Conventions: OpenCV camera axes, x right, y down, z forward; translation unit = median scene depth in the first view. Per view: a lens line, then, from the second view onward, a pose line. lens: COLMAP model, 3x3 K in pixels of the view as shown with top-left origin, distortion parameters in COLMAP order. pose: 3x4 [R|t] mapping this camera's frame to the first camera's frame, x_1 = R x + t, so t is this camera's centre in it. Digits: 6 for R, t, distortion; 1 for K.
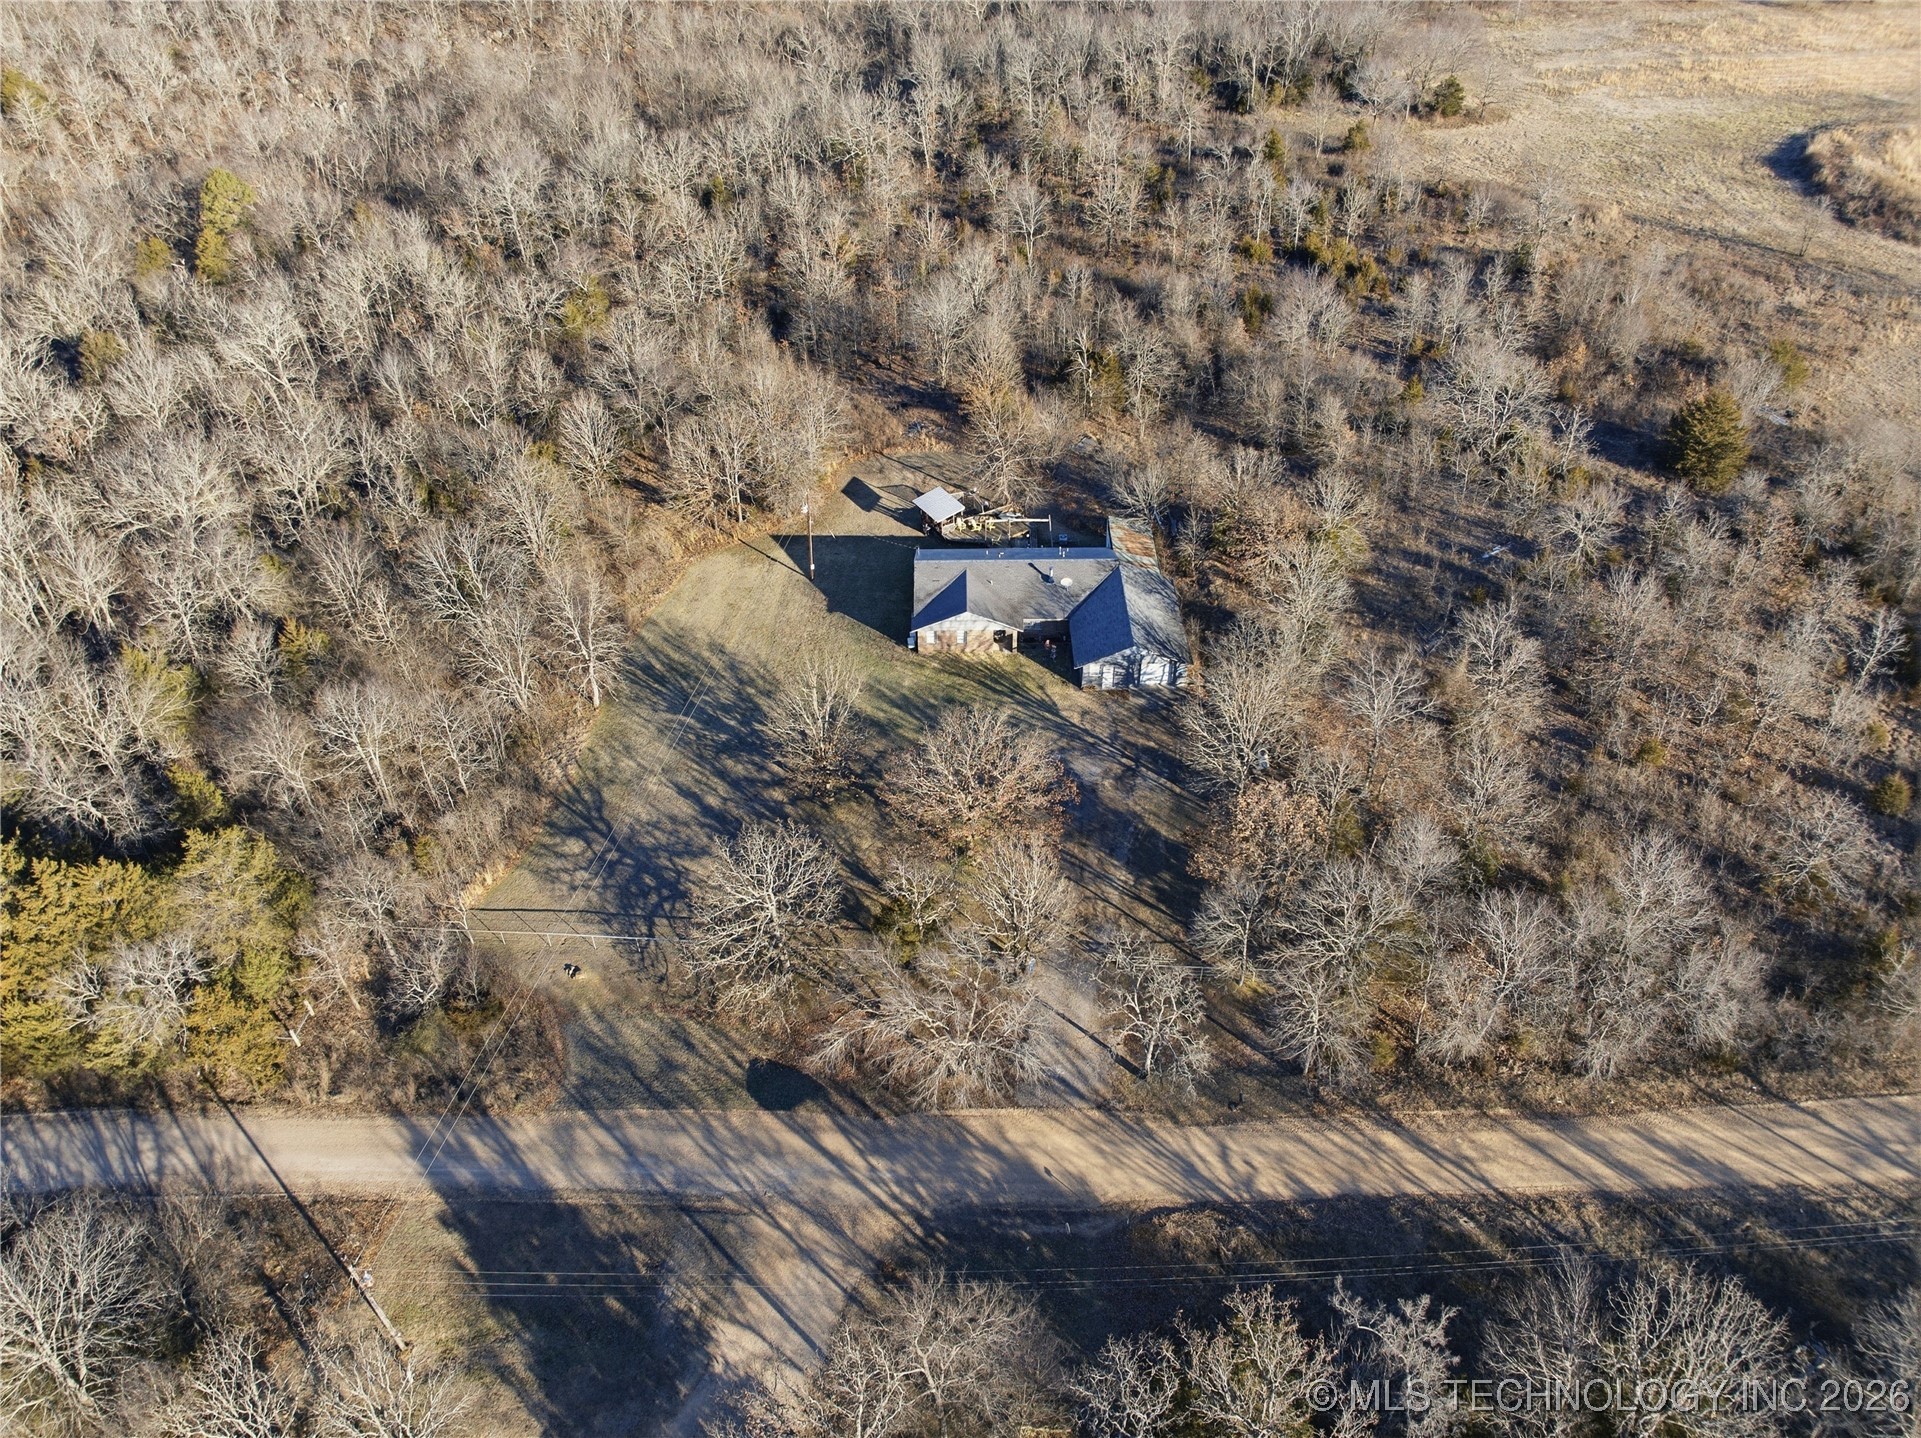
lens RADIAL K [[1355.4, 0, 960.3], [0, 1355.4, 721.9], [0, 0, 1]] dist [-0.036290, 0.001572]
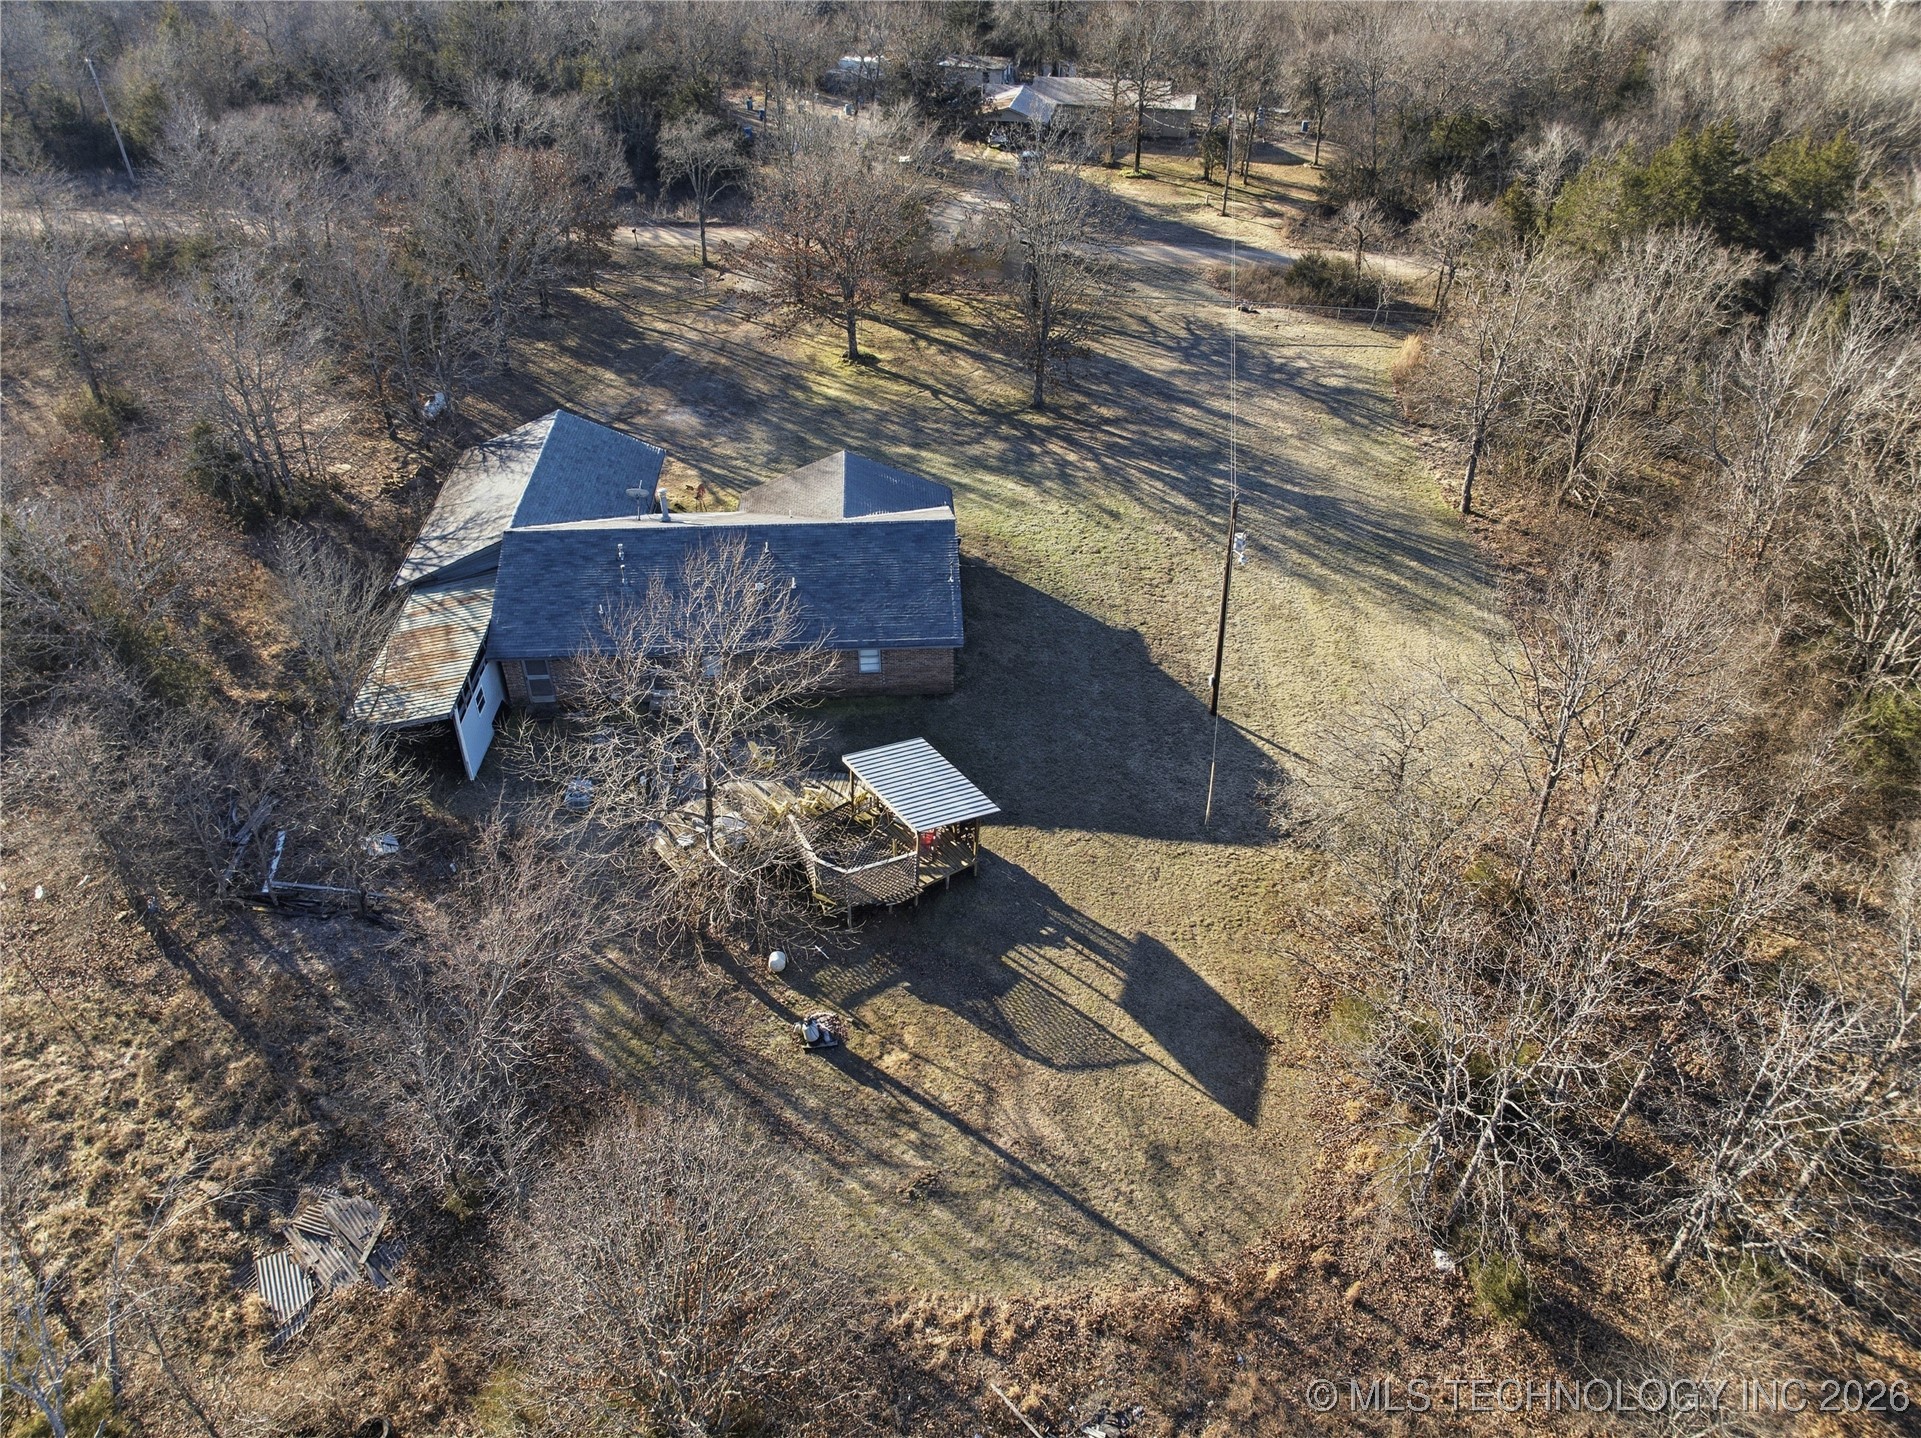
lens RADIAL K [[1355.4, 0, 964.2], [0, 1355.4, 717.8], [0, 0, 1]] dist [-0.036290, 0.001572]
pose [[-0.998248, 0.038408, -0.045005, -0.016838], [-0.034253, 0.245071, 0.968900, -0.639593], [0.048243, 0.968744, -0.243326, 1.372885]]
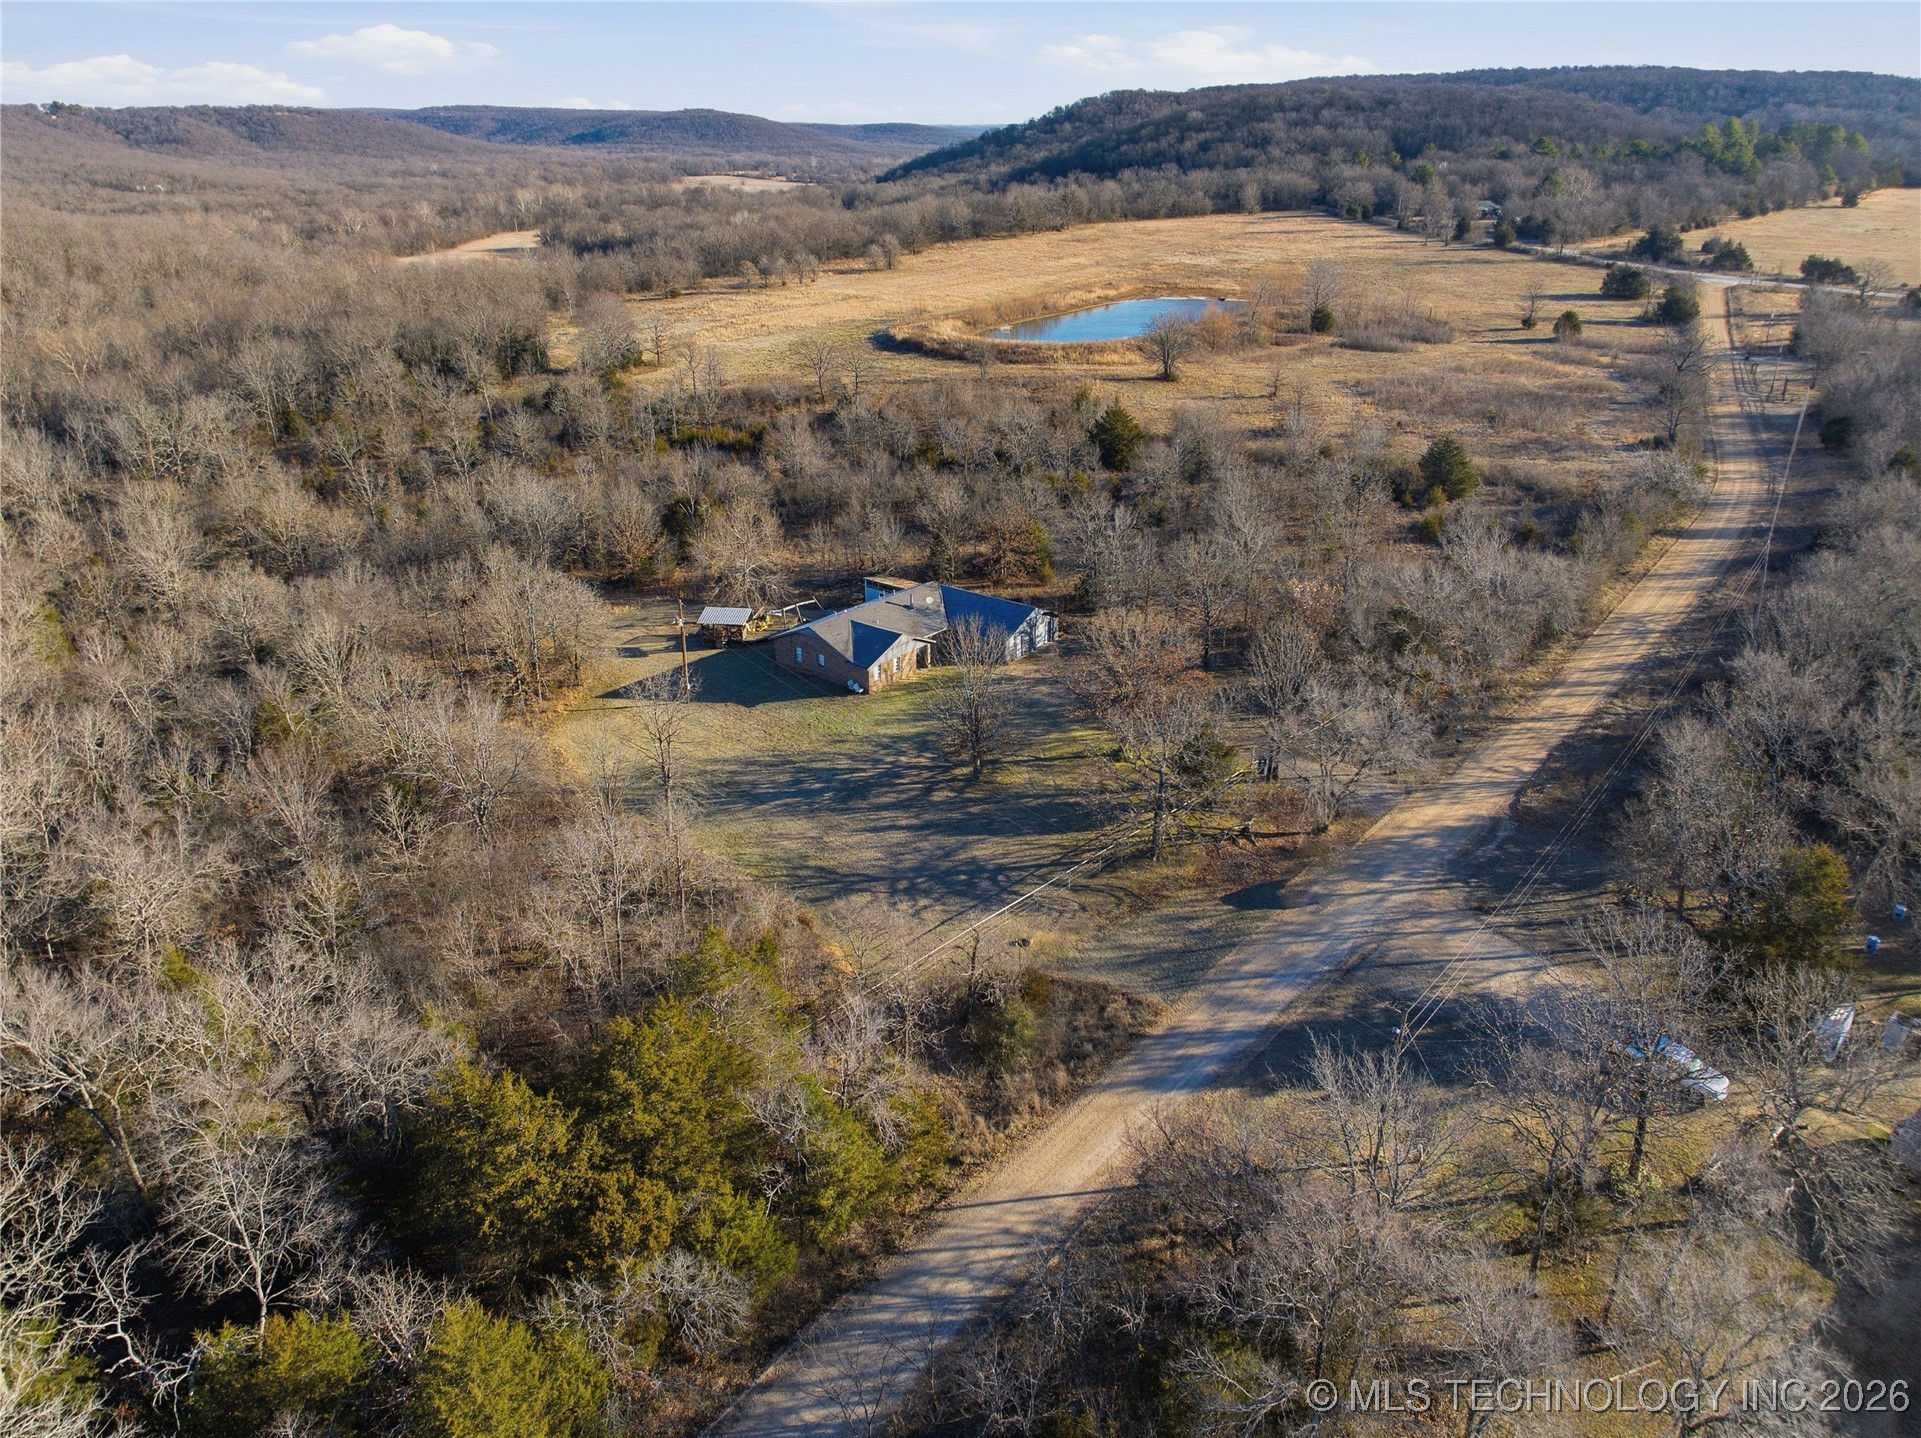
lens RADIAL K [[1355.4, 0, 962.8], [0, 1355.4, 725.8], [0, 0, 1]] dist [-0.036290, 0.001572]
pose [[0.621419, -0.294733, 0.725927, -0.865590], [0.485876, 0.871829, -0.061956, 0.080590], [-0.614624, 0.391212, 0.684975, 0.282727]]
